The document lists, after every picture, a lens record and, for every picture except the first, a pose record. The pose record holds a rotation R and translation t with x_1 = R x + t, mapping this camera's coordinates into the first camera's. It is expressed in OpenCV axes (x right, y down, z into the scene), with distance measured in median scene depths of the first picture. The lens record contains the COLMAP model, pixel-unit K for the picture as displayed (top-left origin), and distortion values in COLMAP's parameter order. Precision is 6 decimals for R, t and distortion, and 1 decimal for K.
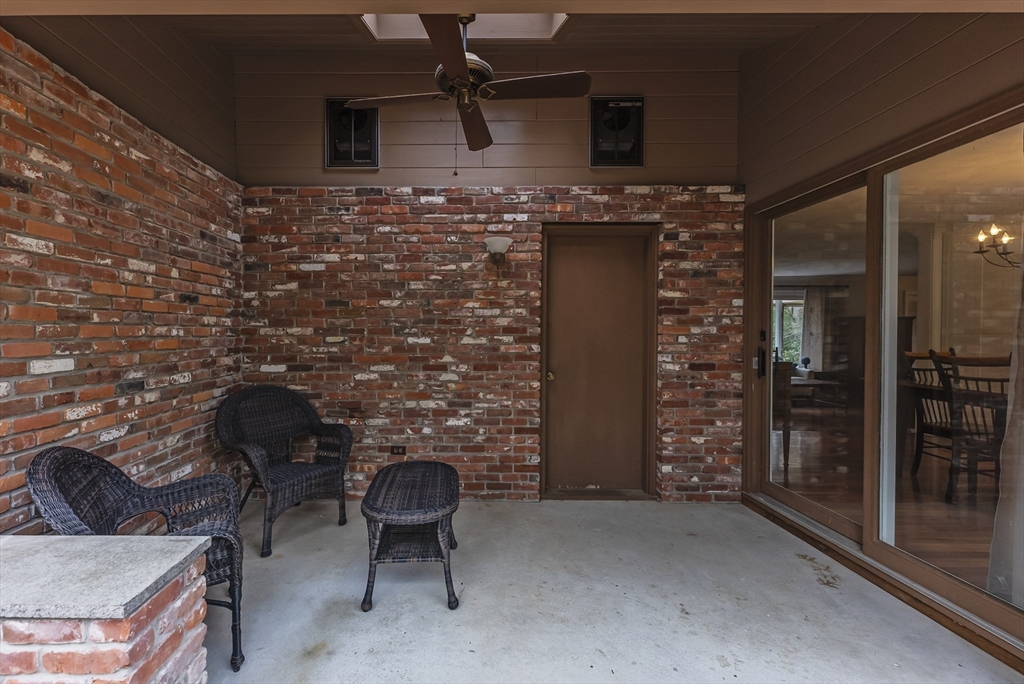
lens RADIAL K [[431.2, 0, 454.0], [0, 431.2, 338.0], [0, 0, 1]] dist [-0.001179, -0.000327]
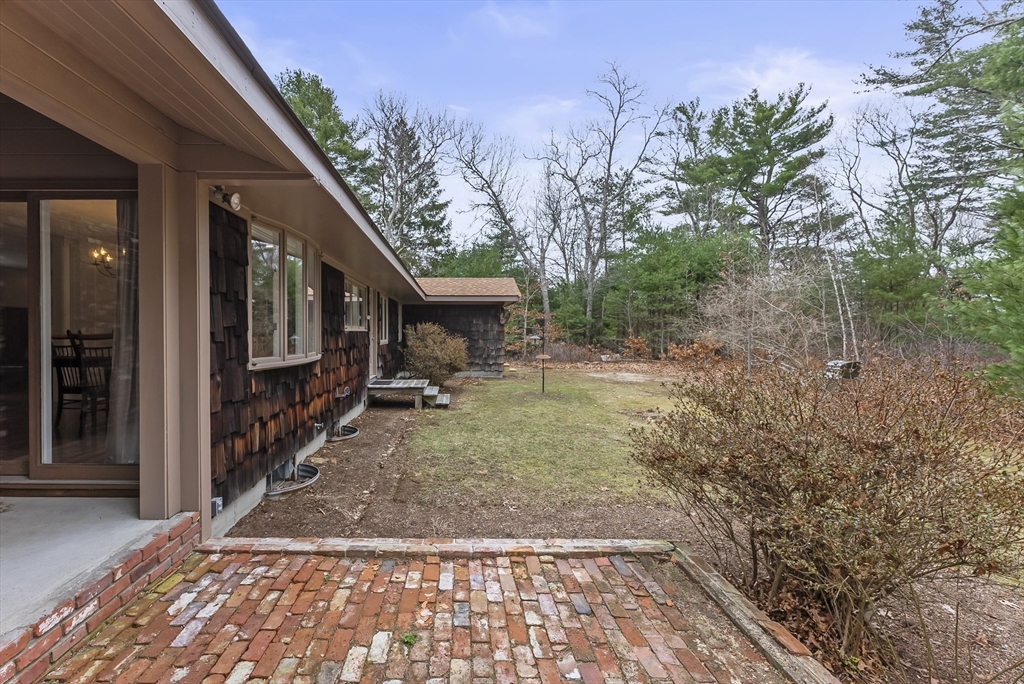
lens RADIAL K [[431.2, 0, 454.0], [0, 431.2, 338.0], [0, 0, 1]] dist [-0.001179, -0.000327]
pose [[-0.014709, -0.018419, 0.999722, -0.294456], [0.005036, 0.999816, 0.018495, 0.033945], [-0.999879, 0.005307, -0.014614, -0.221807]]
